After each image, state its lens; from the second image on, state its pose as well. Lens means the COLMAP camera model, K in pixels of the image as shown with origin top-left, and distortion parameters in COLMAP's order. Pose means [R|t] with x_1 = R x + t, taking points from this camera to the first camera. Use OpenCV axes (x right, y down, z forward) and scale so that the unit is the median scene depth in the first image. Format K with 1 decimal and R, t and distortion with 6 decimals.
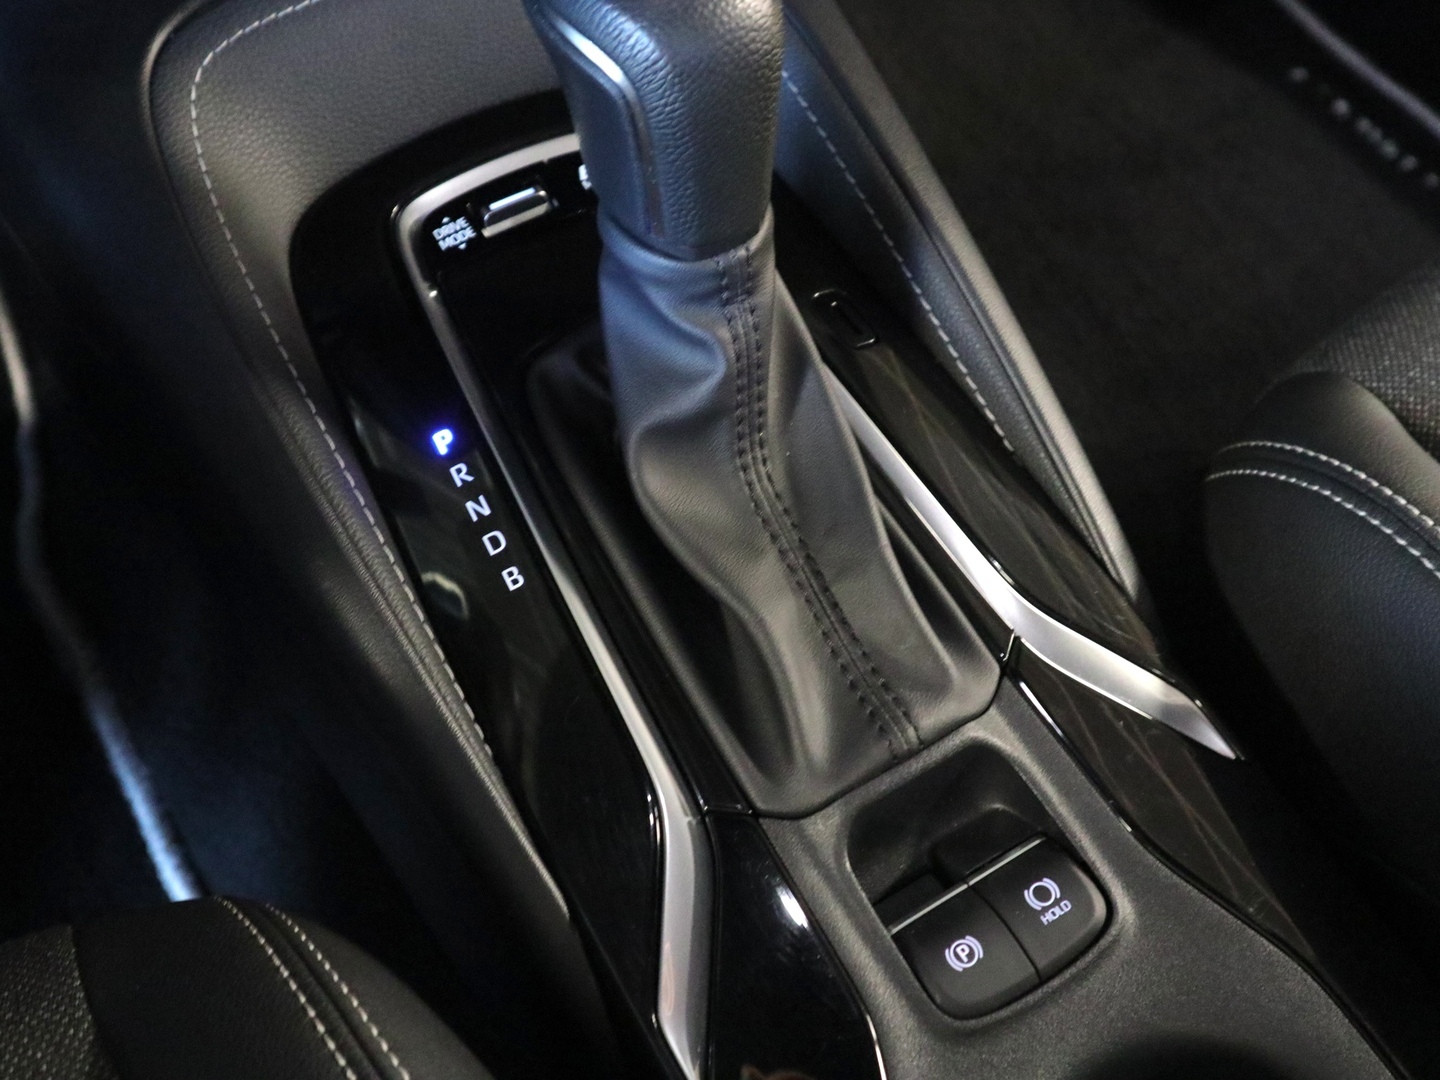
lens RADIAL K [[1704.9, 0, 720.0], [0, 1704.9, 540.0], [0, 0, 1]] dist [-0.008263, -0.000180]
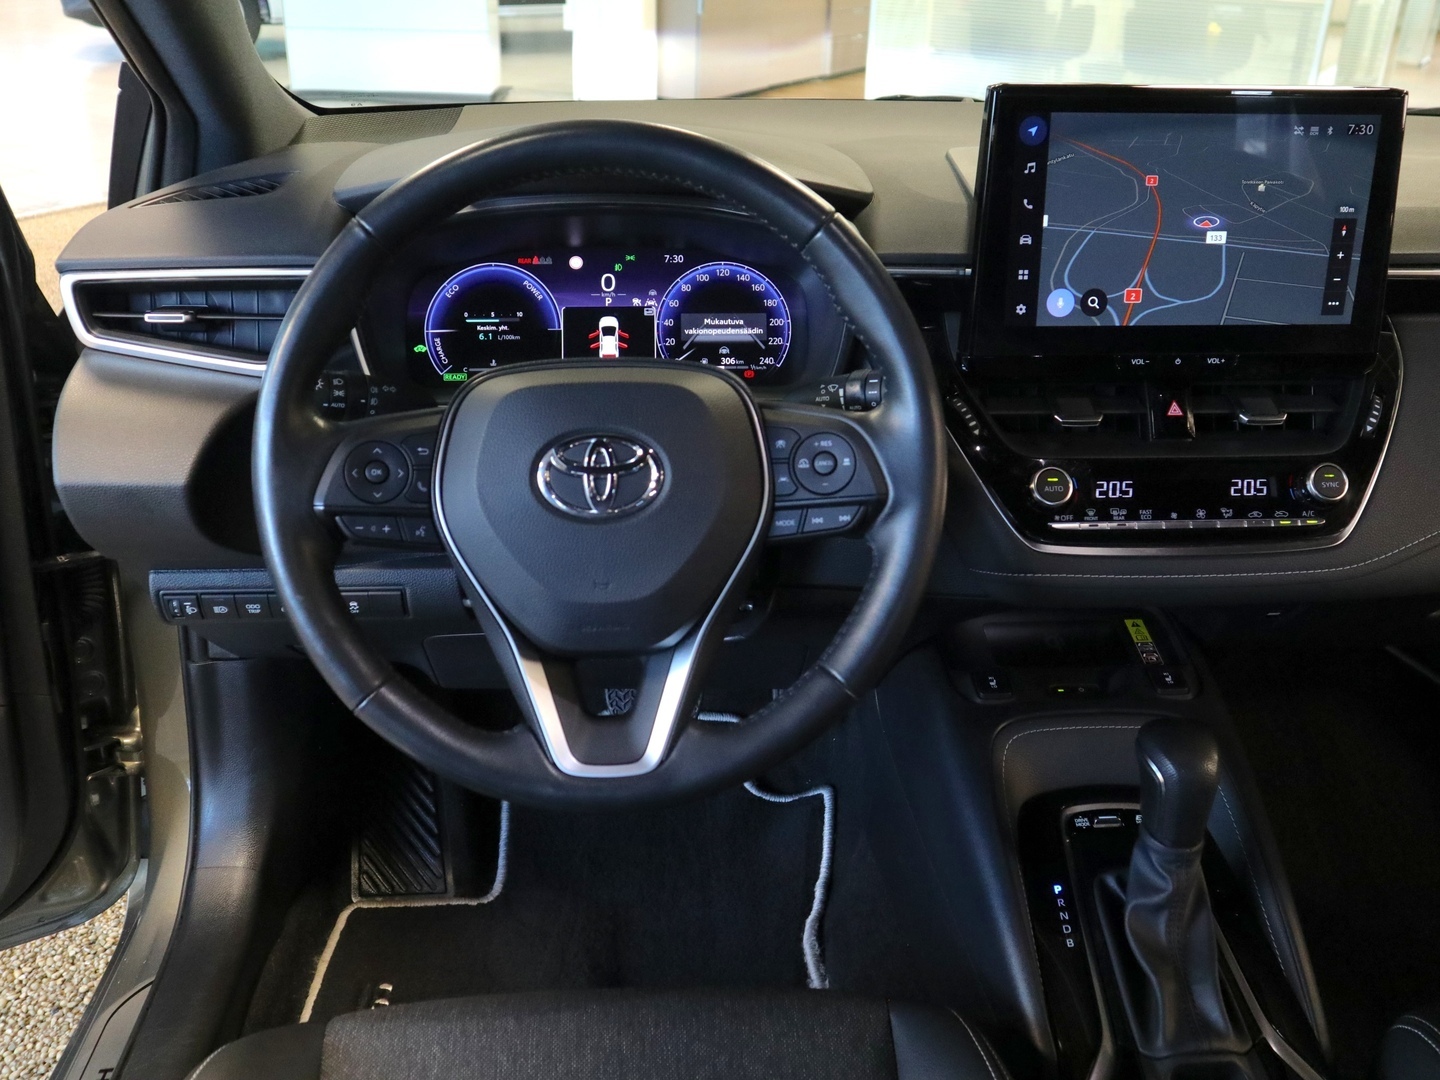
lens RADIAL K [[1270.9, 0, 720.0], [0, 1270.9, 540.0], [0, 0, 1]] dist [-0.067456, 0.012168]
pose [[0.876684, 0.214710, -0.430494, 0.107151], [-0.390681, 0.839923, -0.376692, 0.442419], [0.280703, 0.498426, 0.820230, -1.062486]]
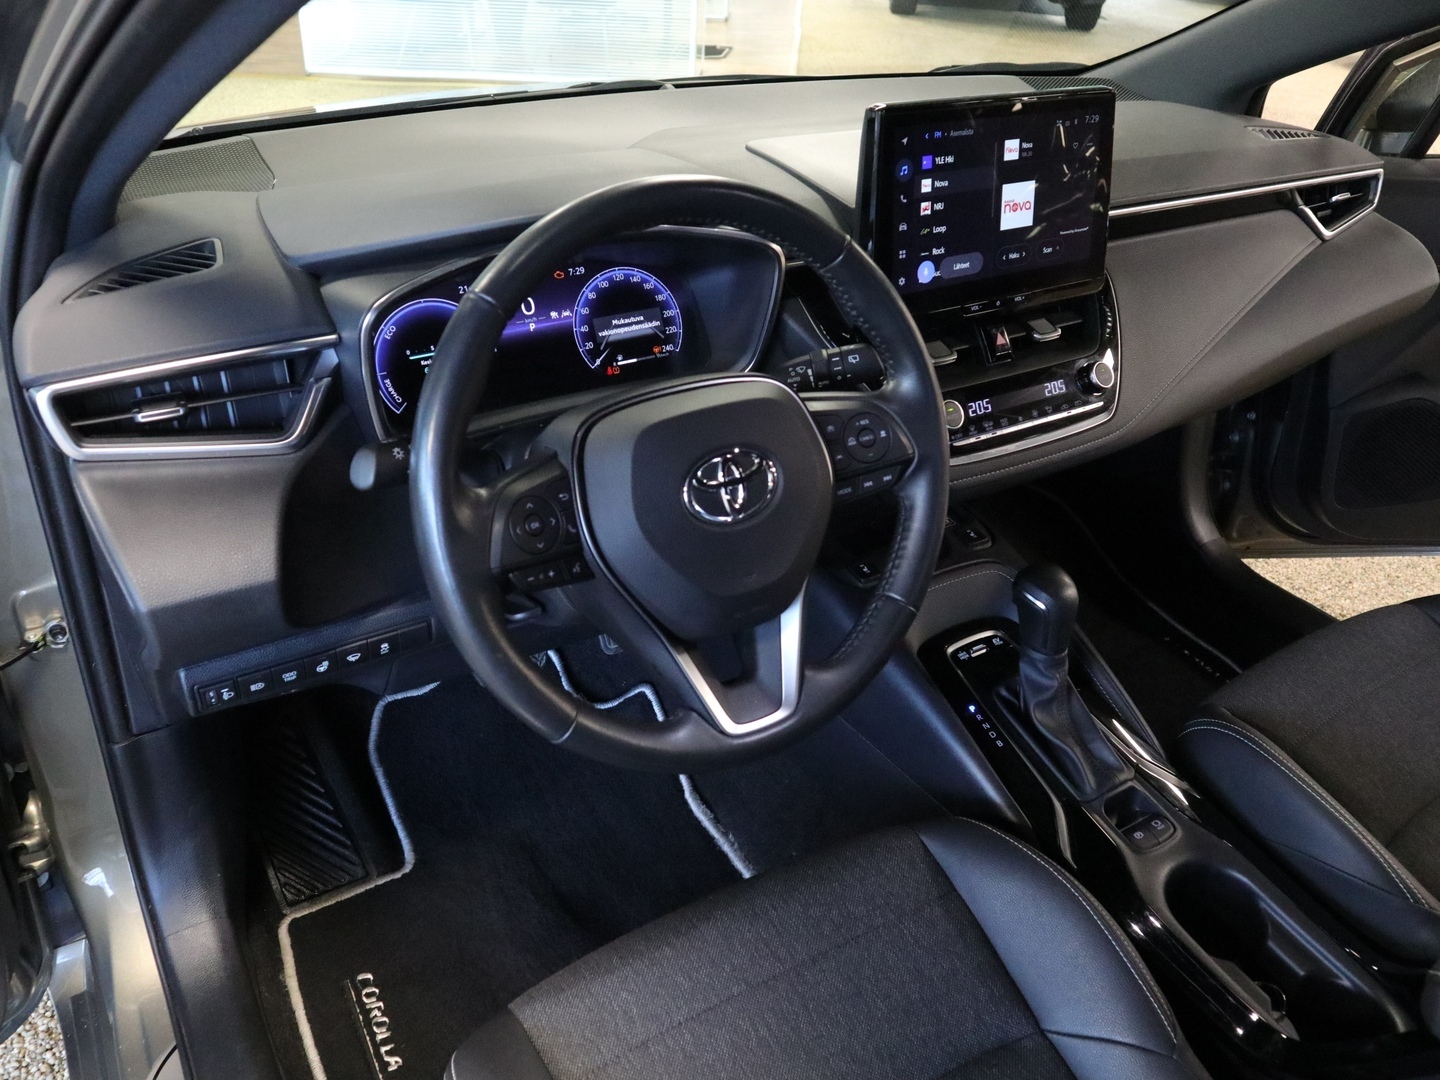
lens RADIAL K [[1131.9, 0, 720.0], [0, 1131.9, 540.0], [0, 0, 1]] dist [-0.131726, 0.095142]
pose [[0.999656, 0.025547, -0.005955, -0.704159], [-0.025889, 0.924300, -0.380787, 0.536645], [-0.004224, 0.380811, 0.924643, -1.335460]]
